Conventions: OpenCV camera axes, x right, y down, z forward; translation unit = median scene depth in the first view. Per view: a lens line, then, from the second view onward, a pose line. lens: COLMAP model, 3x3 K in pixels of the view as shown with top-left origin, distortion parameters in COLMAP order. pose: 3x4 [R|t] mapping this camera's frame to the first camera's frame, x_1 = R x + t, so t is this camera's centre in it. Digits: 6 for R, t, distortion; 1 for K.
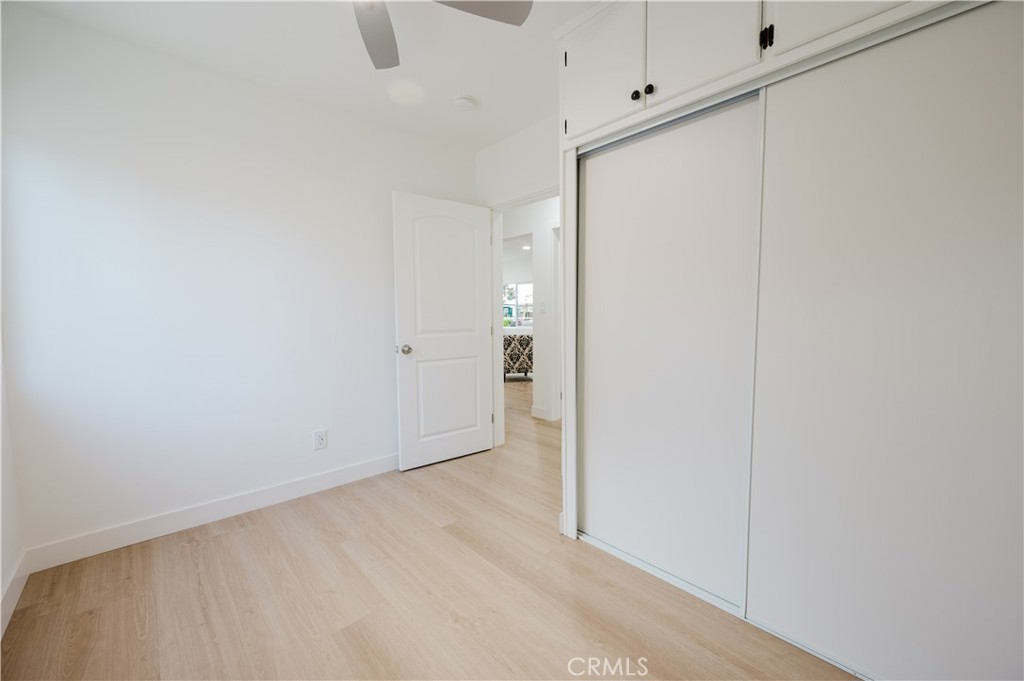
lens RADIAL K [[400.3, 0, 512.3], [0, 400.3, 341.5], [0, 0, 1]] dist [-0.000215, 0.000224]
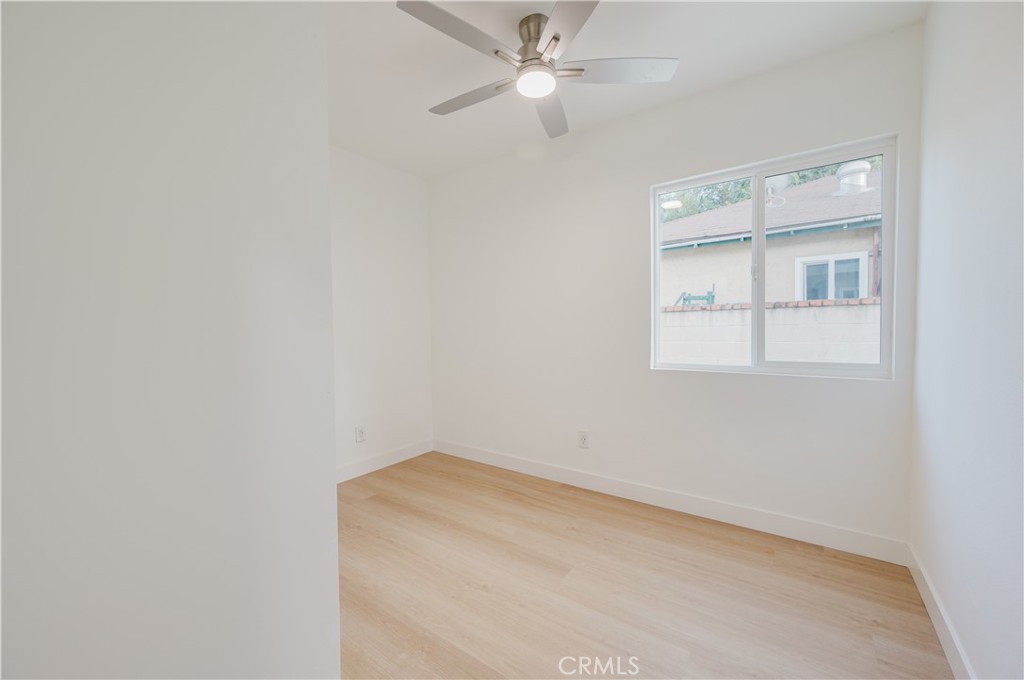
lens RADIAL K [[400.3, 0, 512.3], [0, 400.3, 341.0], [0, 0, 1]] dist [-0.000215, 0.000224]
pose [[-0.979330, 0.025388, -0.200667, -0.001657], [0.004918, 0.994787, 0.101854, -0.123612], [0.202207, 0.098762, -0.974350, 1.846516]]
